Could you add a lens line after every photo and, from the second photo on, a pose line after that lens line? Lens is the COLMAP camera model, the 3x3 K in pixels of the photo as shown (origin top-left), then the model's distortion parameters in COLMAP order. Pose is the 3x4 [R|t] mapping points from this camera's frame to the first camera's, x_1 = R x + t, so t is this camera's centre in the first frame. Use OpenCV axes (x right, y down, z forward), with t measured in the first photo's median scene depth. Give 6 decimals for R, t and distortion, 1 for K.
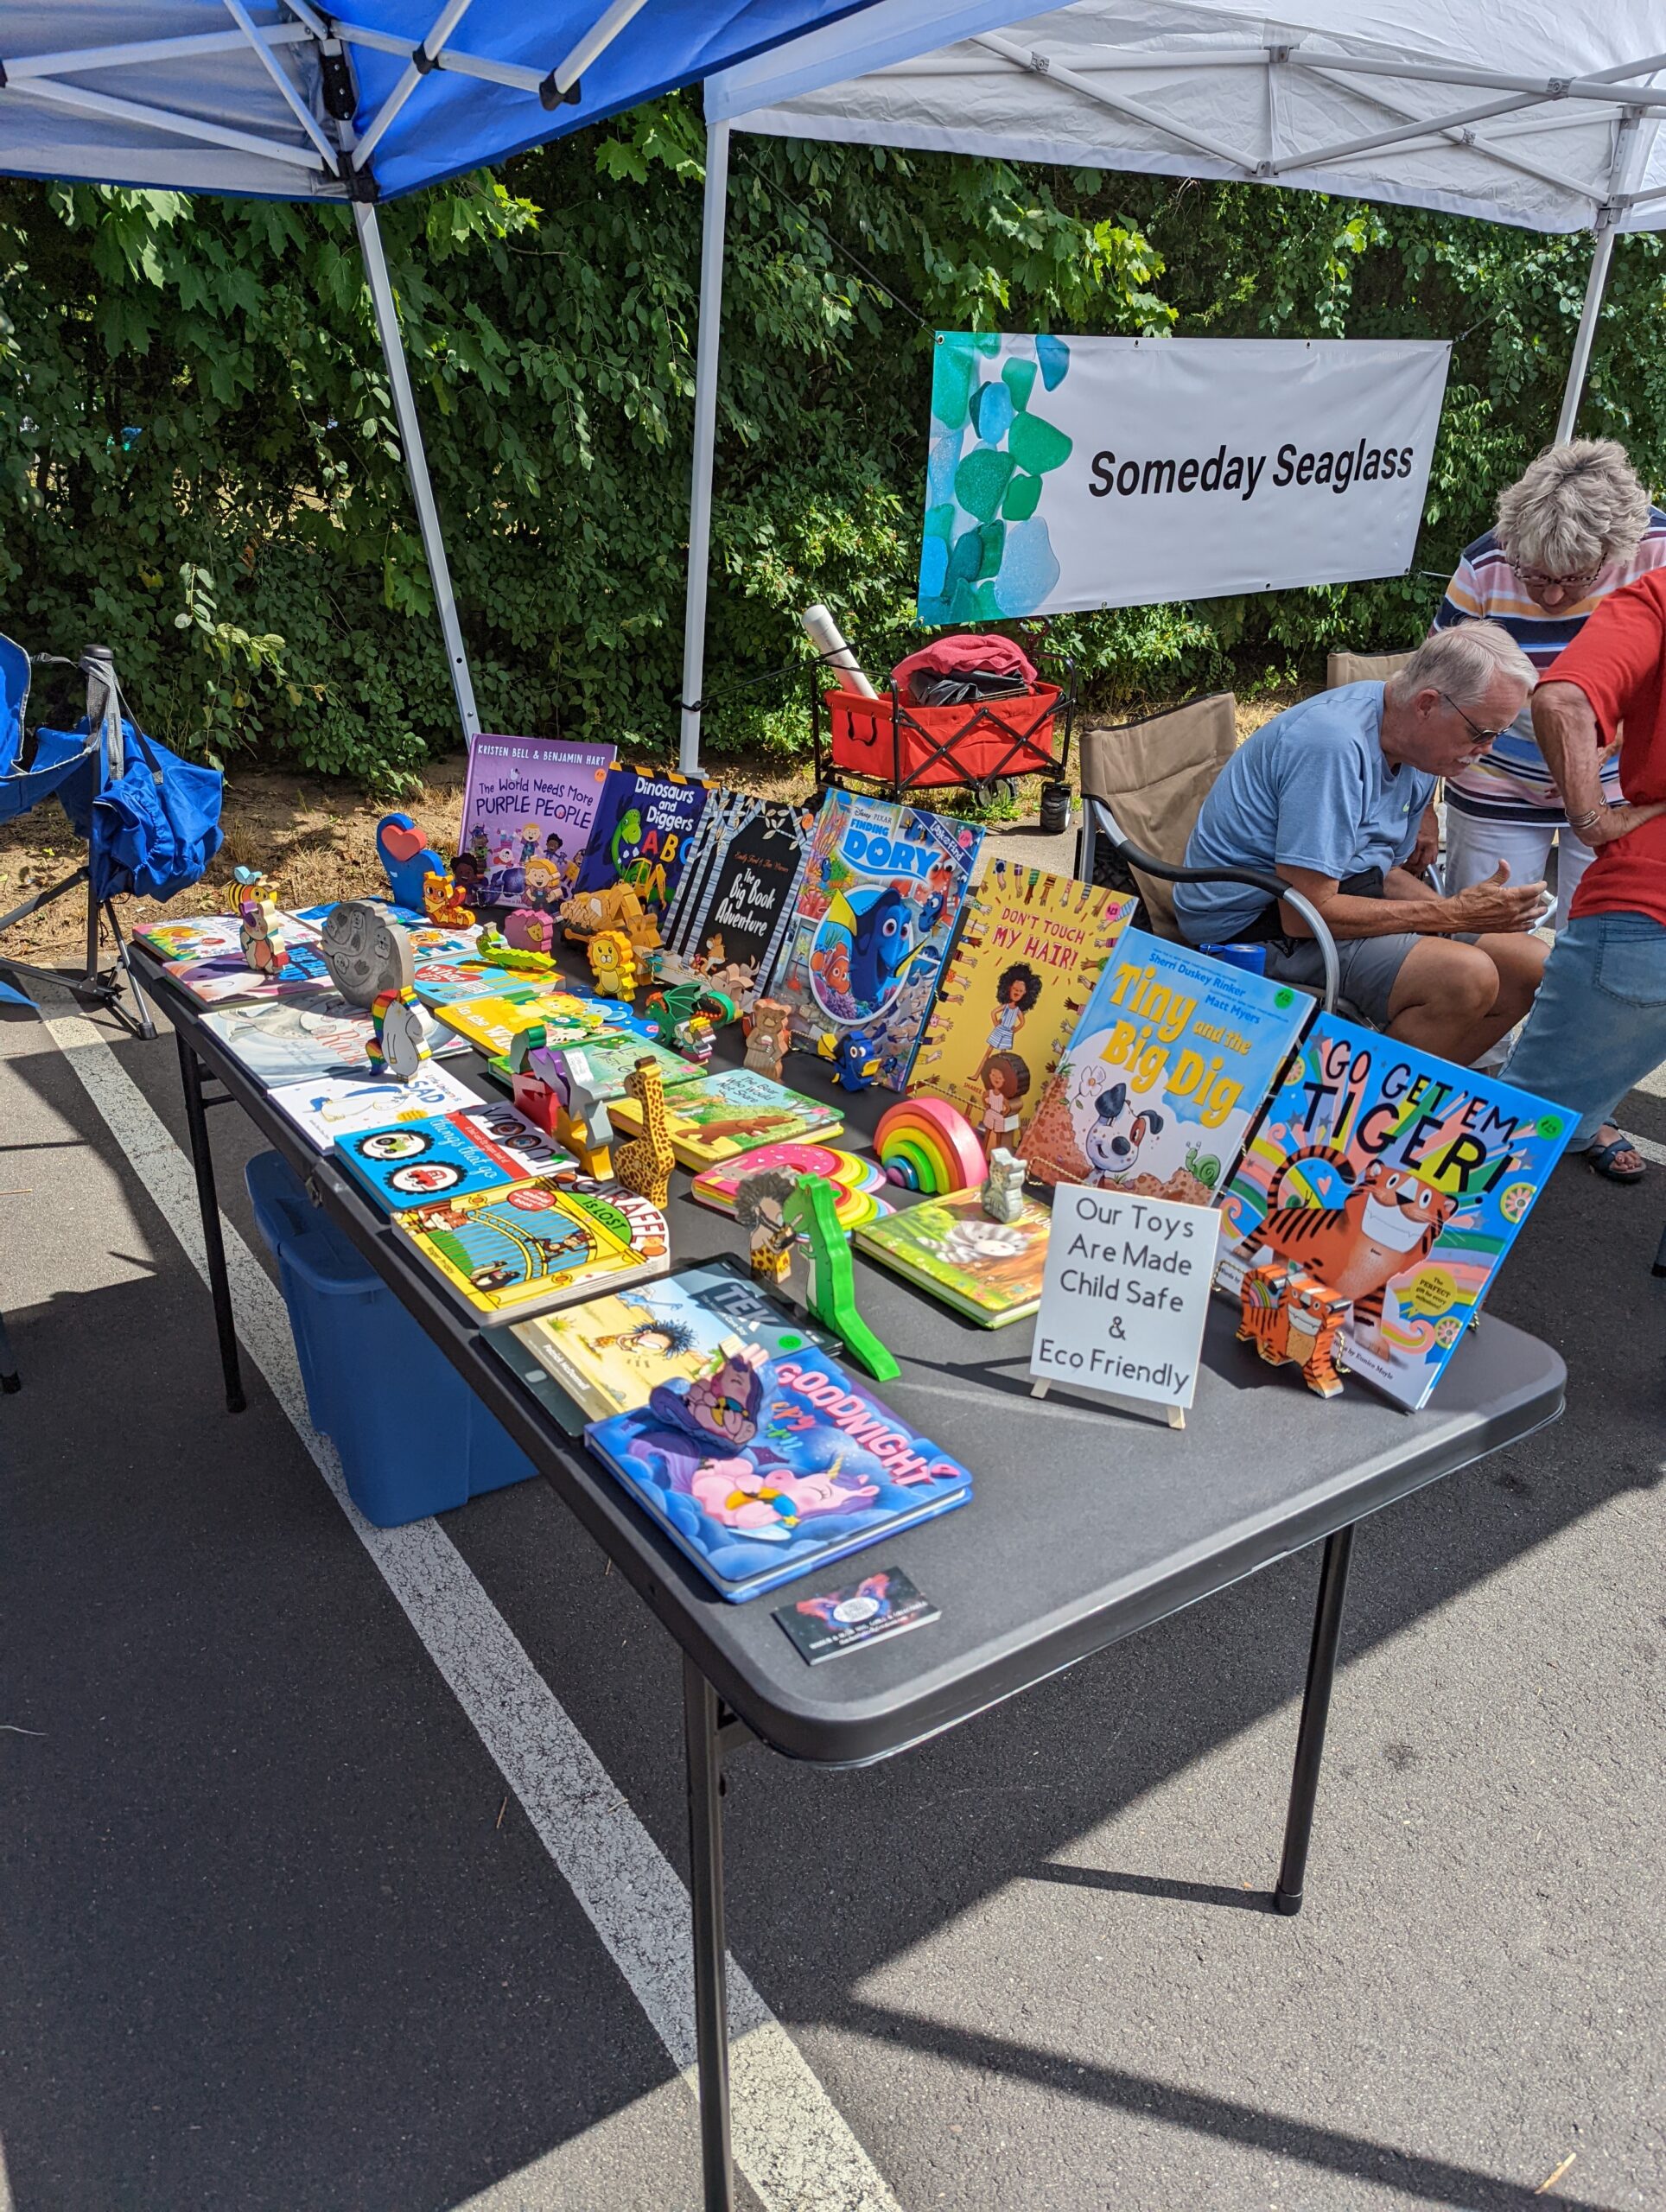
lens RADIAL K [[1595.0, 0, 816.0], [0, 1595.0, 1114.3], [0, 0, 1]] dist [0.051029, -0.007927]
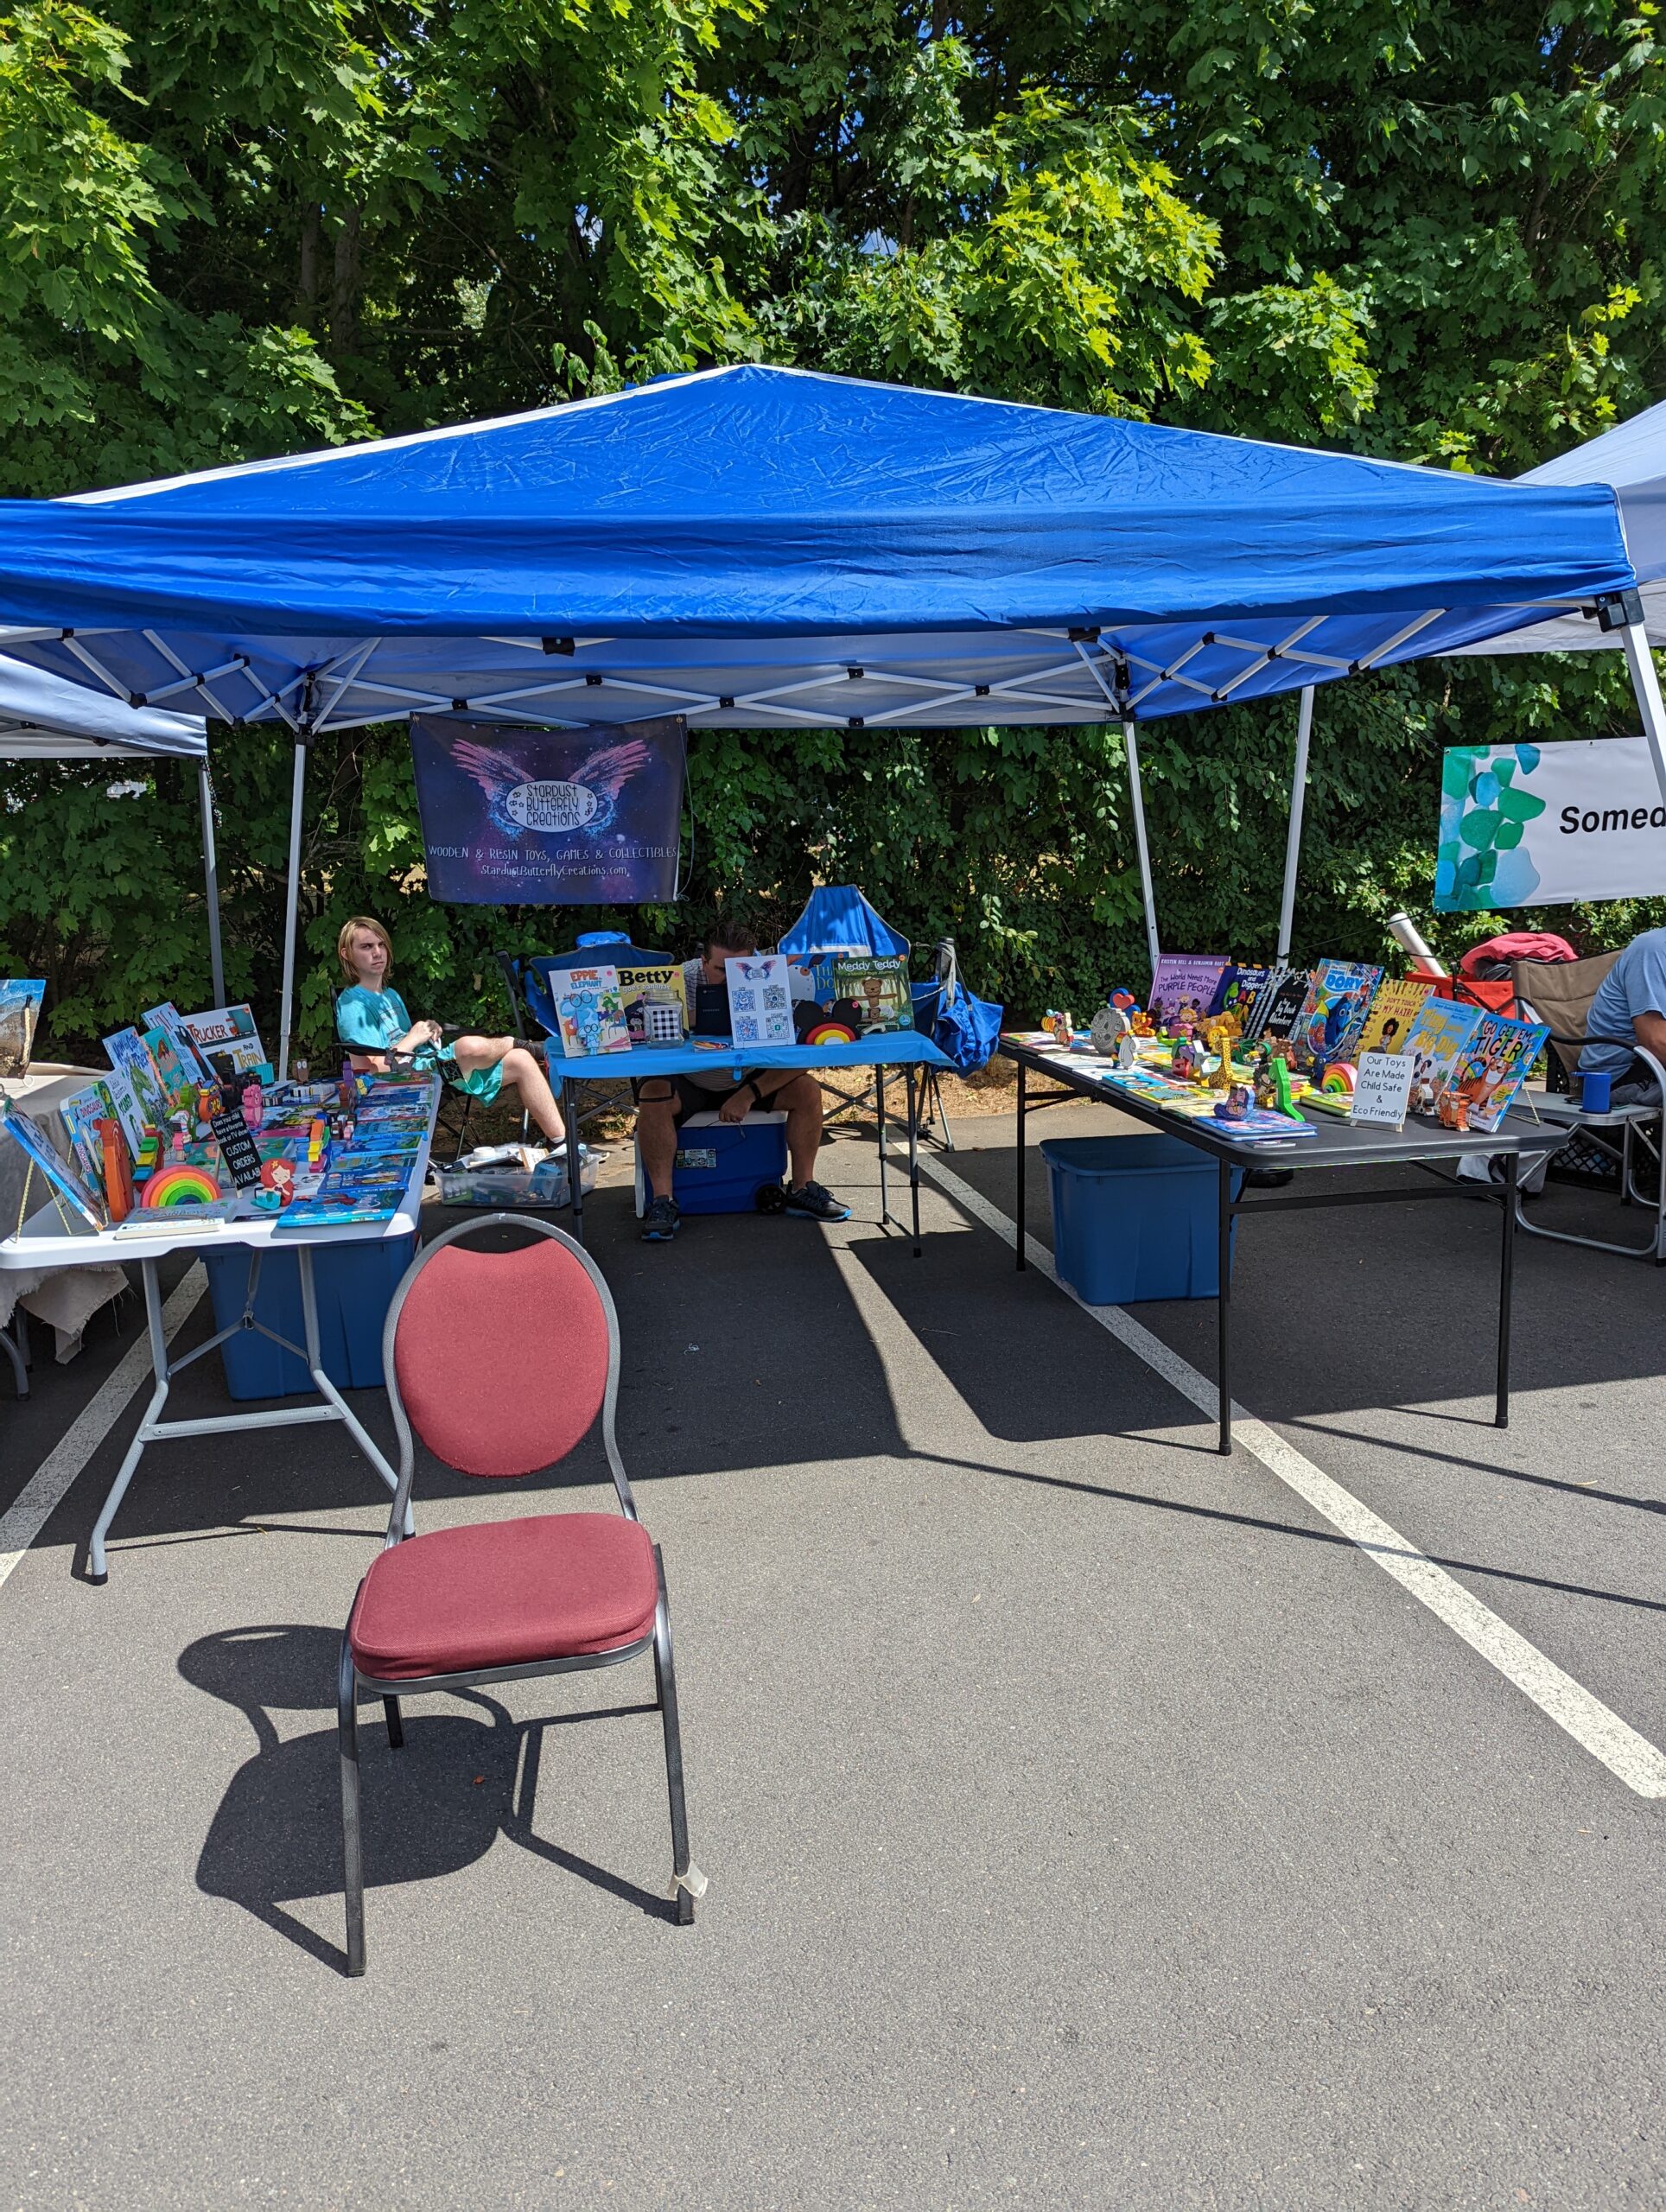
lens RADIAL K [[1595.0, 0, 826.4], [0, 1595.0, 1099.2], [0, 0, 1]] dist [0.051029, -0.007927]
pose [[0.924449, 0.027514, -0.380313, 0.112198], [-0.108672, 0.975041, -0.193614, 0.247265], [0.365493, 0.220315, 0.904365, -0.618247]]
